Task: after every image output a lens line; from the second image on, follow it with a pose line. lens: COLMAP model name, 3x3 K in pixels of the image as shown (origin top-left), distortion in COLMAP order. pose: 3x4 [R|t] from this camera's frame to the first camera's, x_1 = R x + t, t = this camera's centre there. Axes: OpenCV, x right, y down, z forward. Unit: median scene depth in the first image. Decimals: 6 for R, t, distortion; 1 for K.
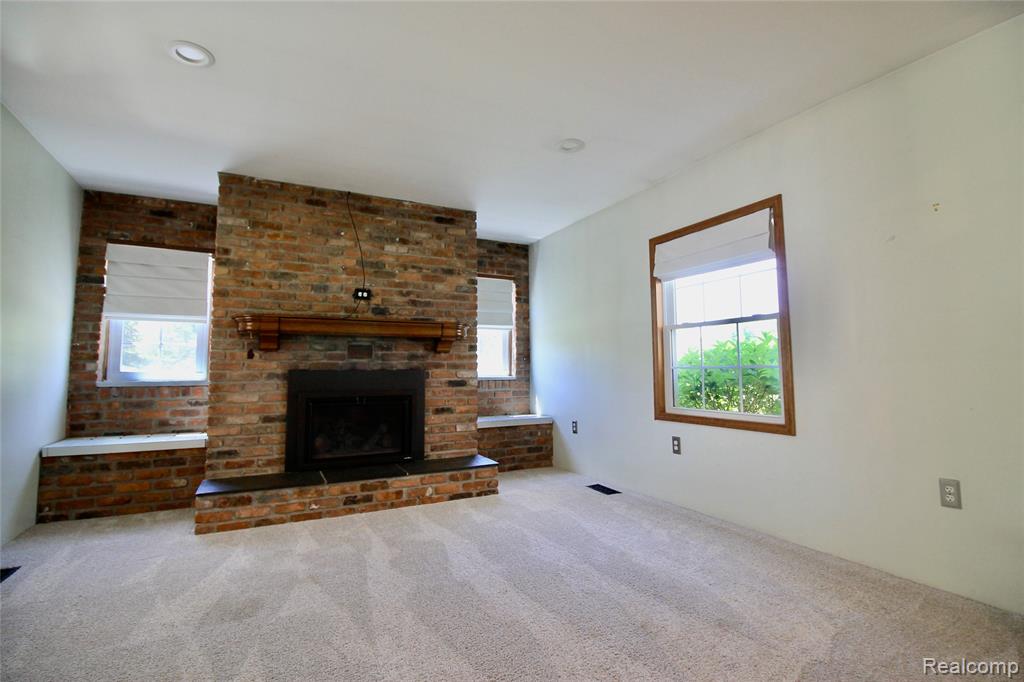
lens RADIAL K [[478.3, 0, 518.4], [0, 478.3, 328.8], [0, 0, 1]] dist [0.000874, -0.013763]
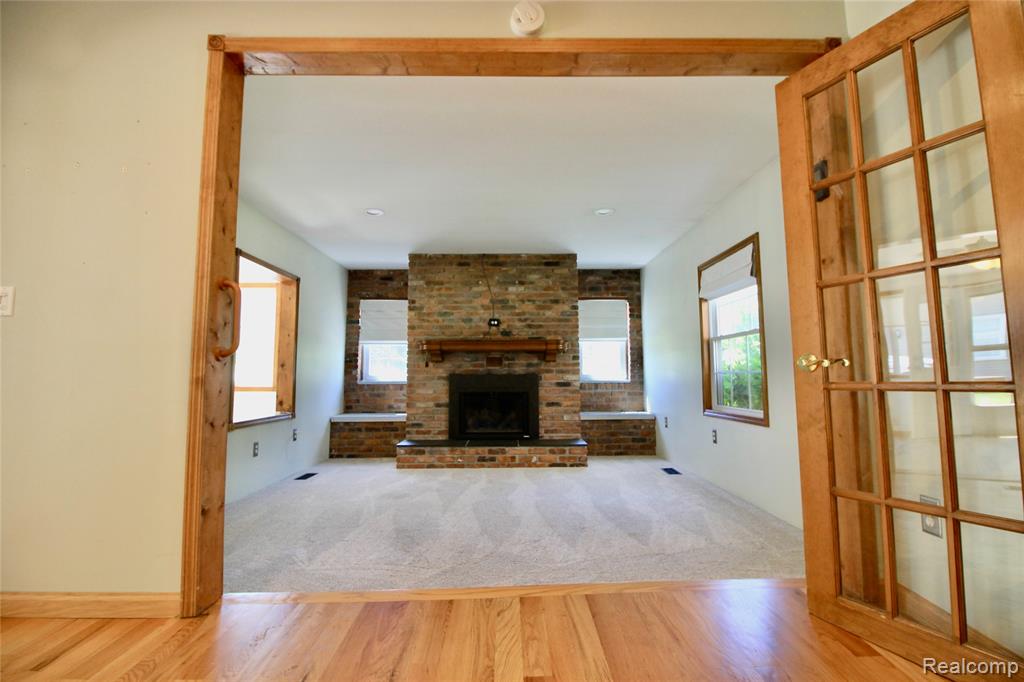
lens RADIAL K [[478.3, 0, 520.7], [0, 478.3, 330.6], [0, 0, 1]] dist [0.000874, -0.013763]
pose [[0.897411, -0.039517, -0.439422, 0.402080], [0.036540, 0.999216, -0.015235, -0.022798], [0.439679, -0.002384, 0.898152, -0.288948]]
